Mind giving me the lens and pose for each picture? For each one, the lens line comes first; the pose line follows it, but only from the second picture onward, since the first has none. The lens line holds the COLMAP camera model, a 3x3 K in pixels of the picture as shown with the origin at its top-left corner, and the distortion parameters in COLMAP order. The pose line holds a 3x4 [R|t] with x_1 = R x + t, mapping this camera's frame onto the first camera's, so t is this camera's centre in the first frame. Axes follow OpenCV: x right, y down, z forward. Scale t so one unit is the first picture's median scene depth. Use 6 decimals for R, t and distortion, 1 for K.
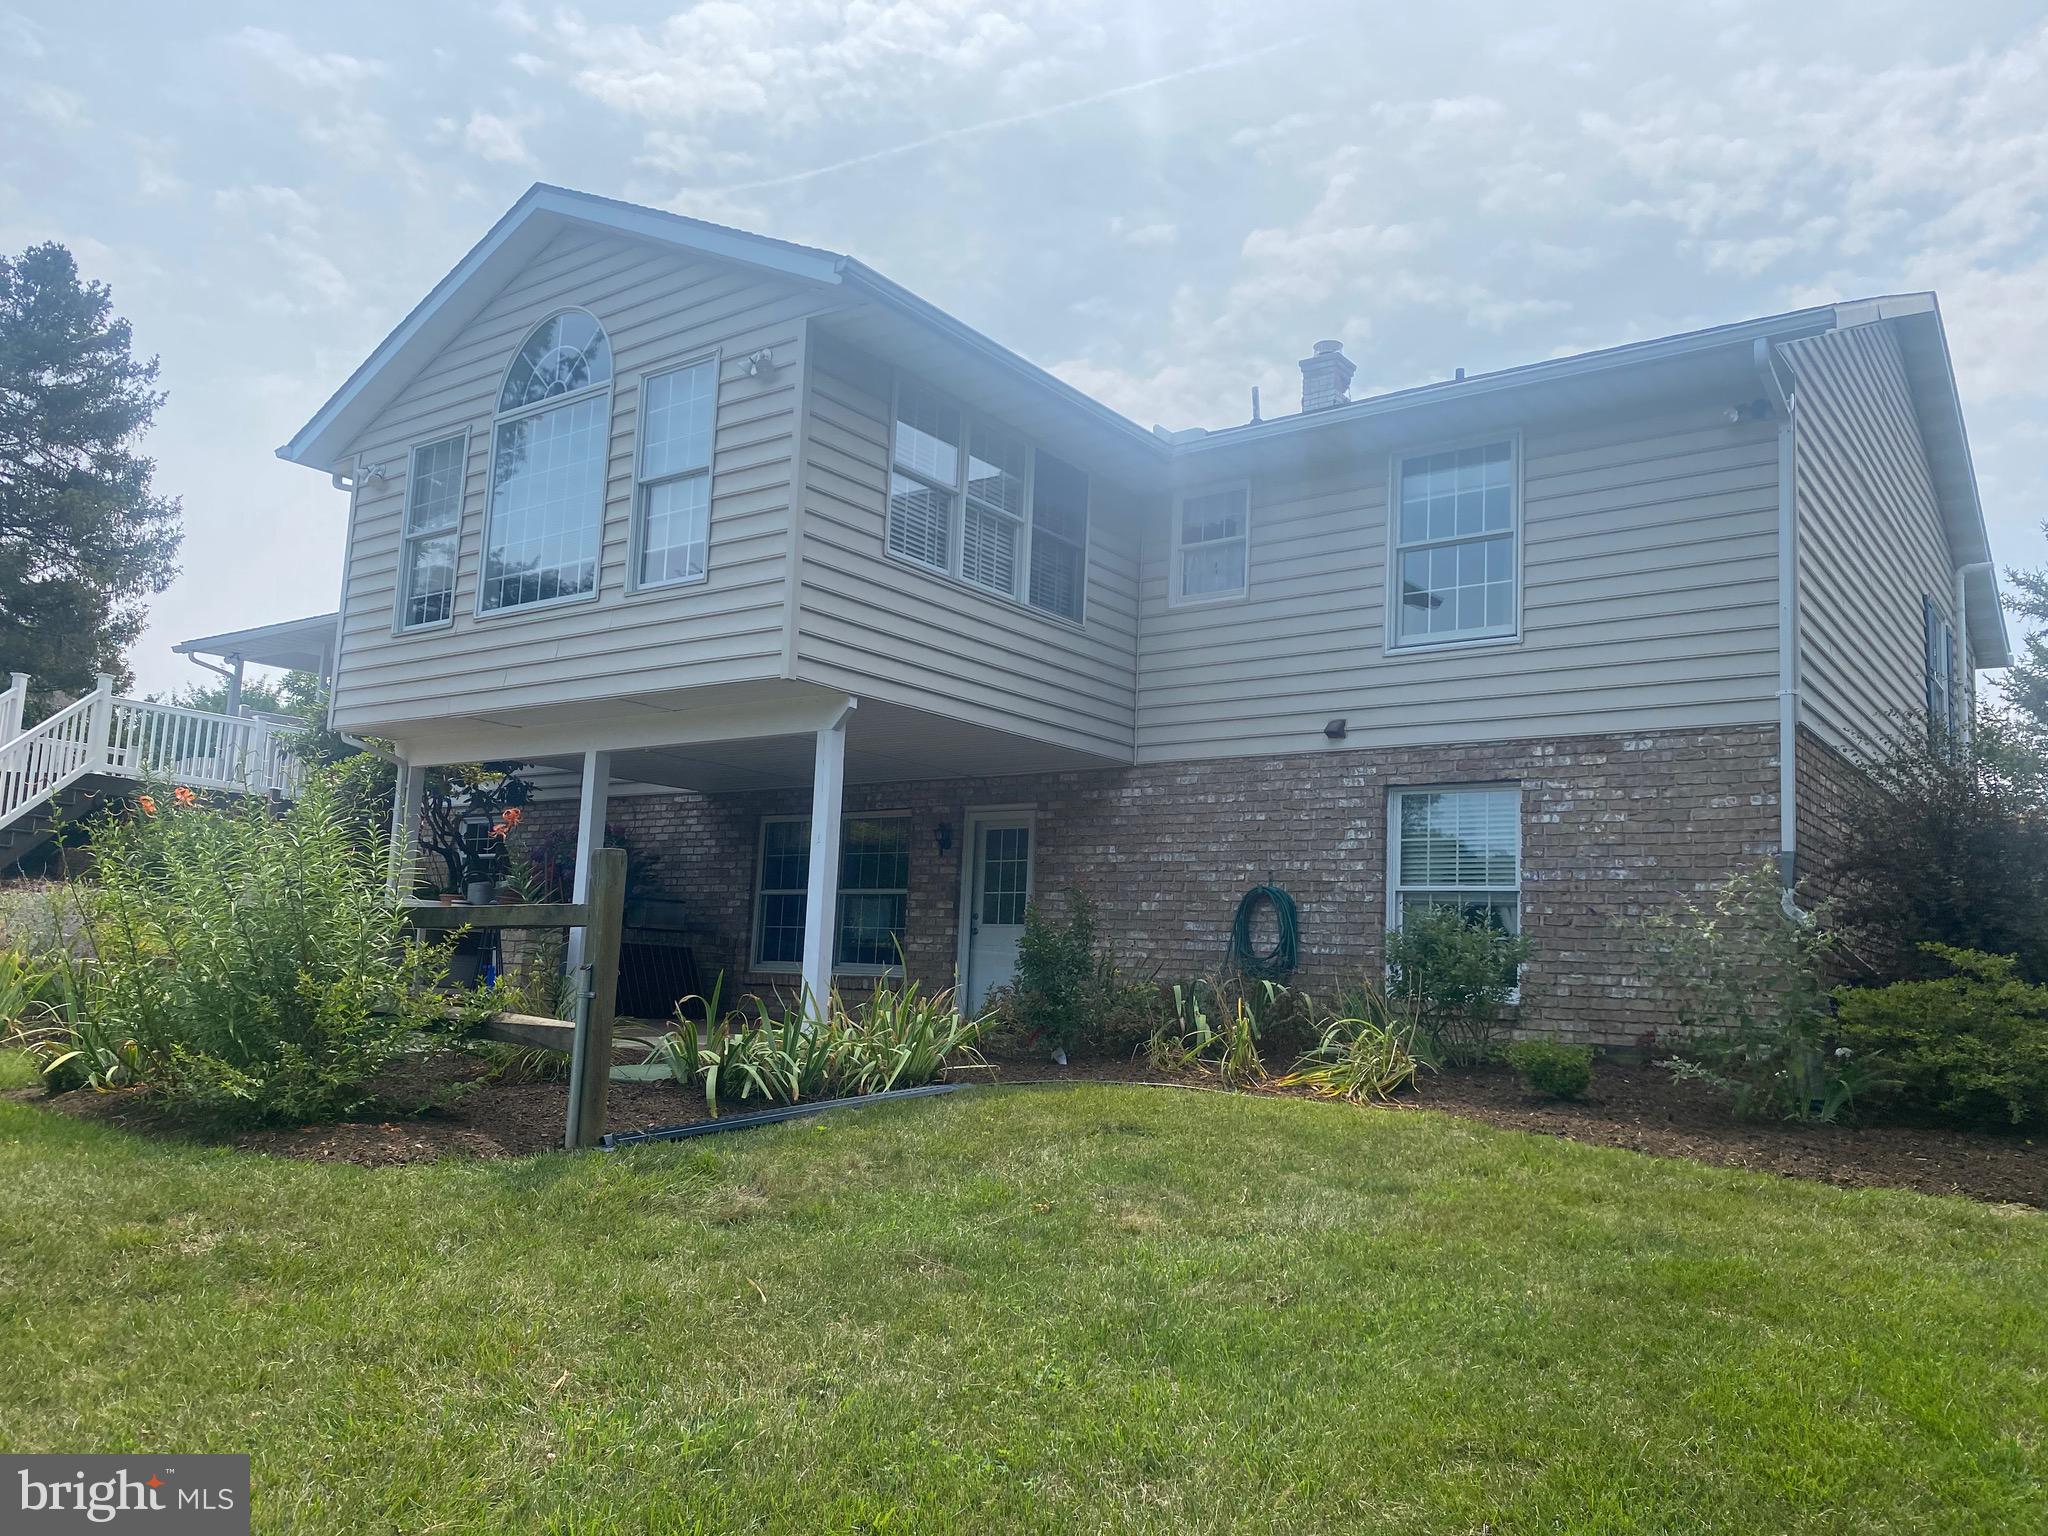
lens RADIAL K [[1511.3, 0, 1024.0], [0, 1511.3, 768.0], [0, 0, 1]] dist [0.171431, -0.250344]
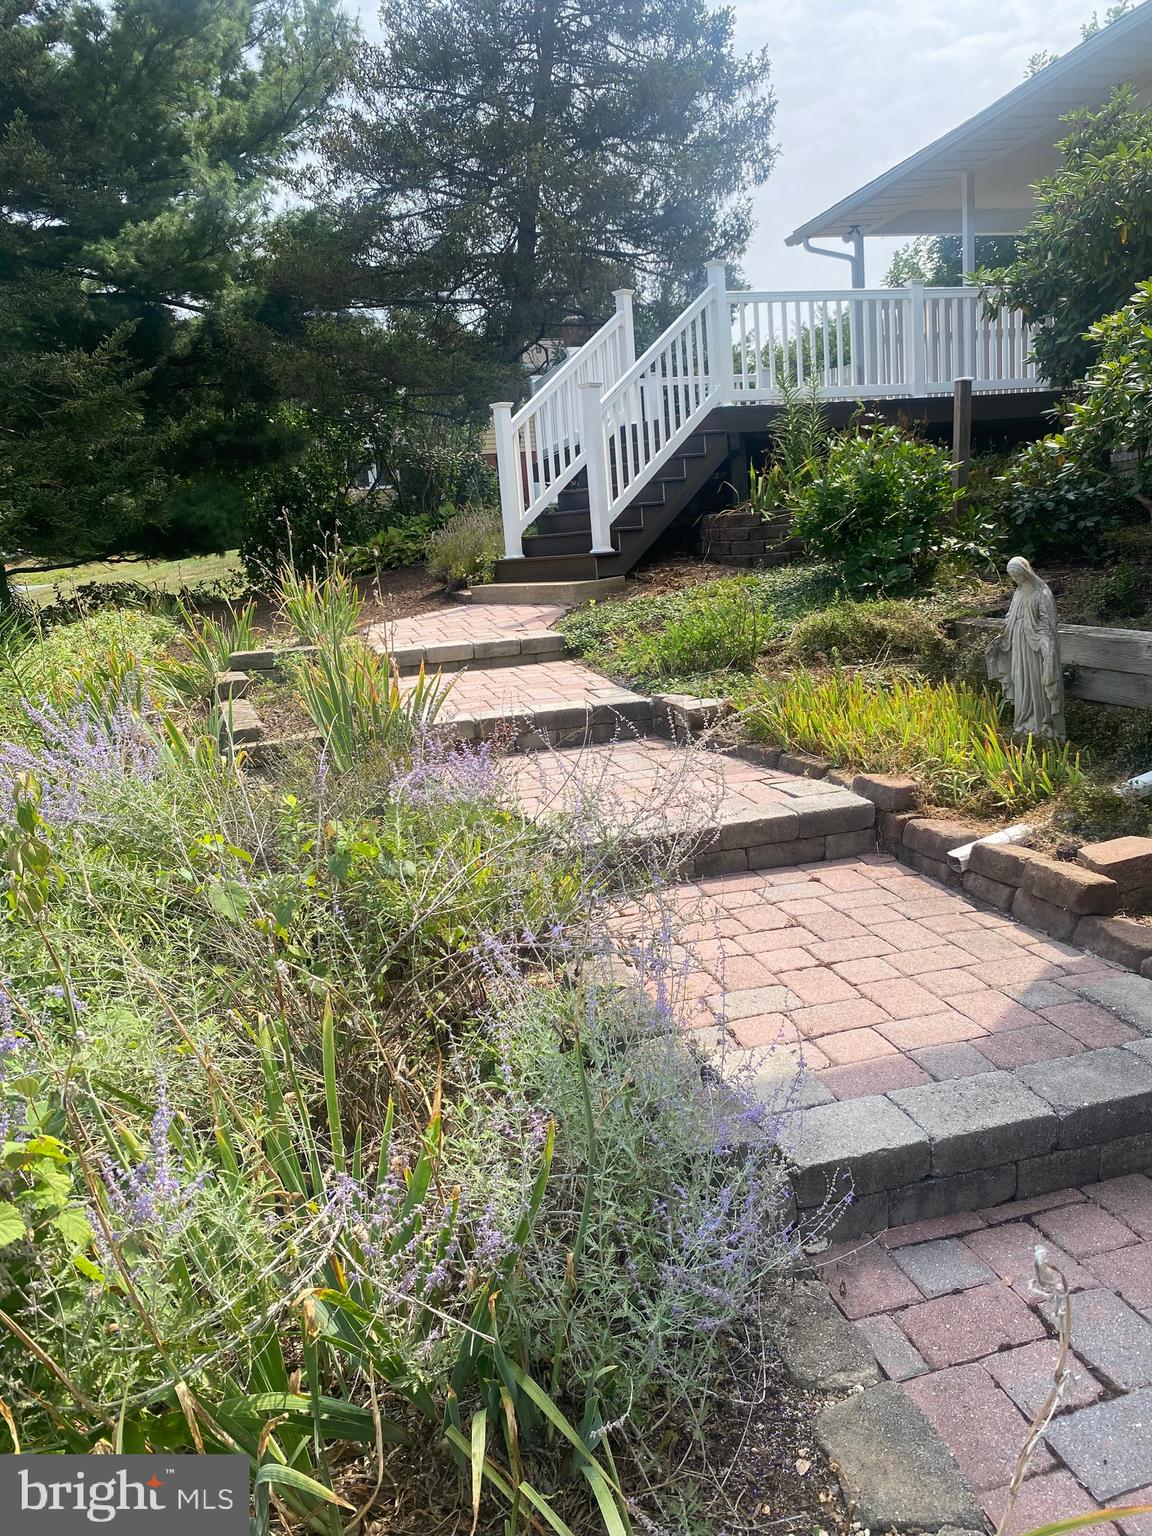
lens RADIAL K [[1140.7, 0, 576.0], [0, 1140.7, 768.0], [0, 0, 1]] dist [0.054235, -0.066030]
pose [[0.765437, 0.022151, -0.643130, -0.223873], [0.191254, 0.946417, 0.260222, 0.008316], [0.614434, -0.322185, 0.720186, 0.384712]]
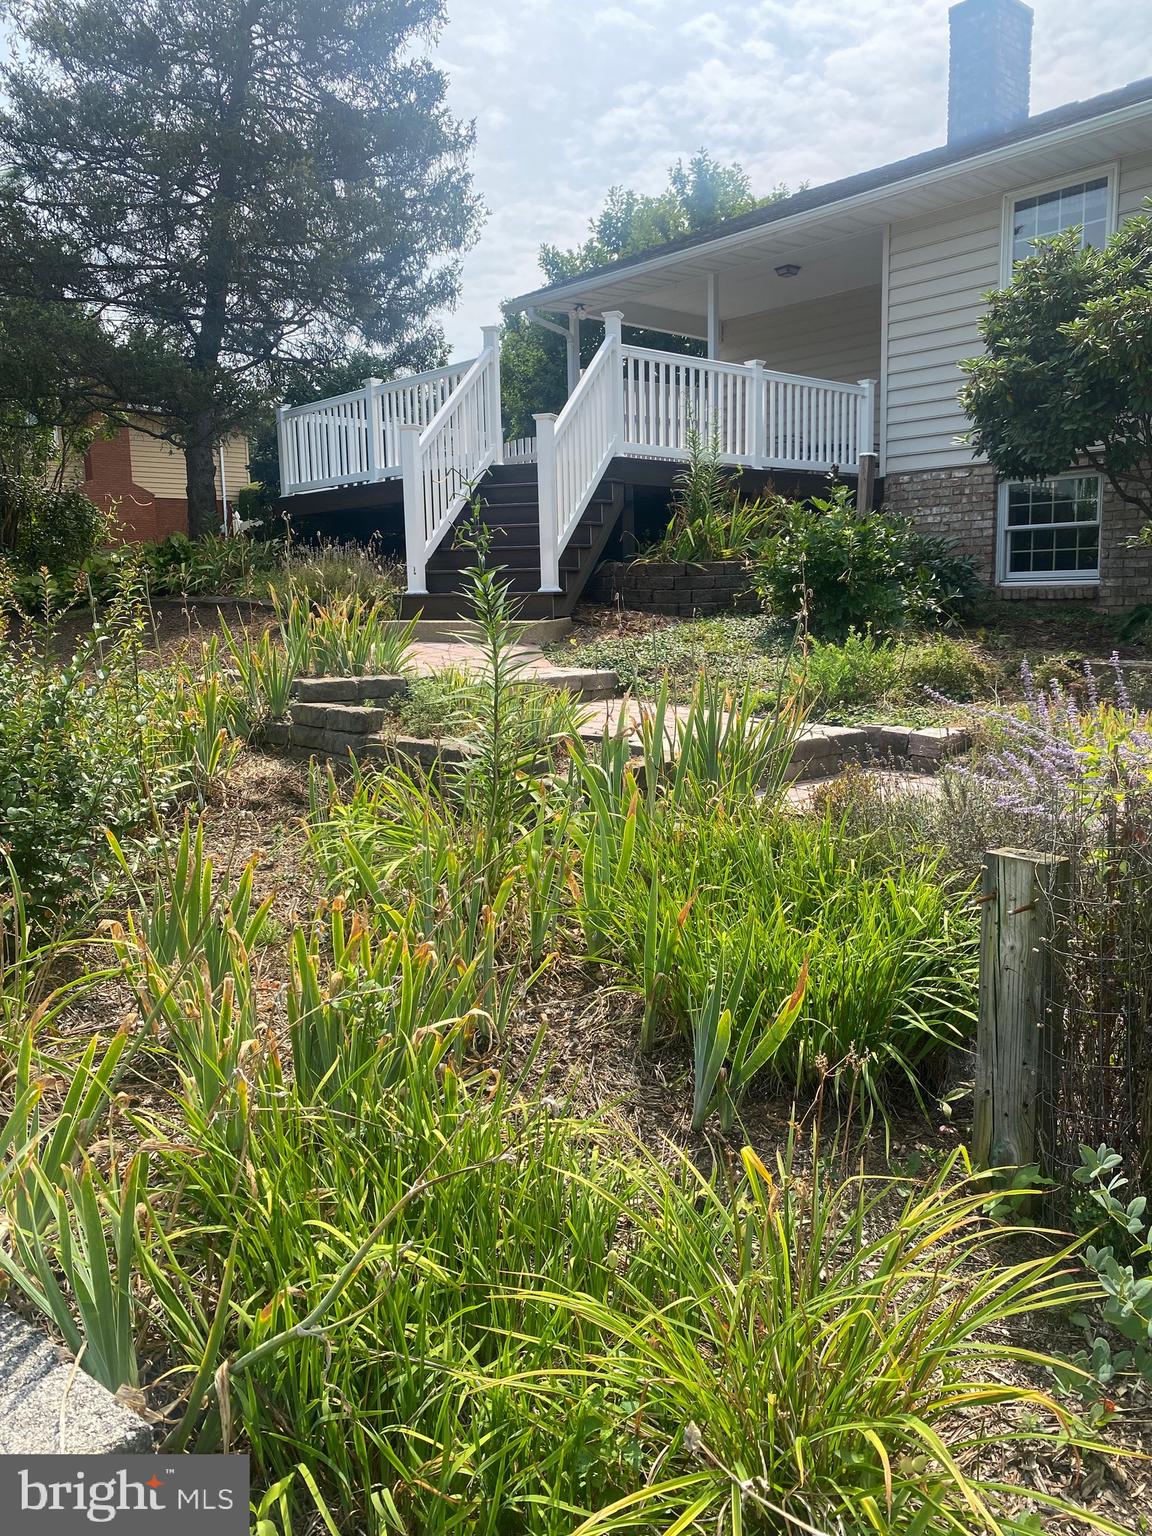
lens RADIAL K [[1145.7, 0, 576.0], [0, 1145.7, 768.0], [0, 0, 1]] dist [0.100422, -0.200744]
pose [[0.977338, -0.026311, -0.210045, -0.372540], [0.083596, 0.959569, 0.268774, -0.002261], [0.194481, -0.280242, 0.940022, 0.331886]]
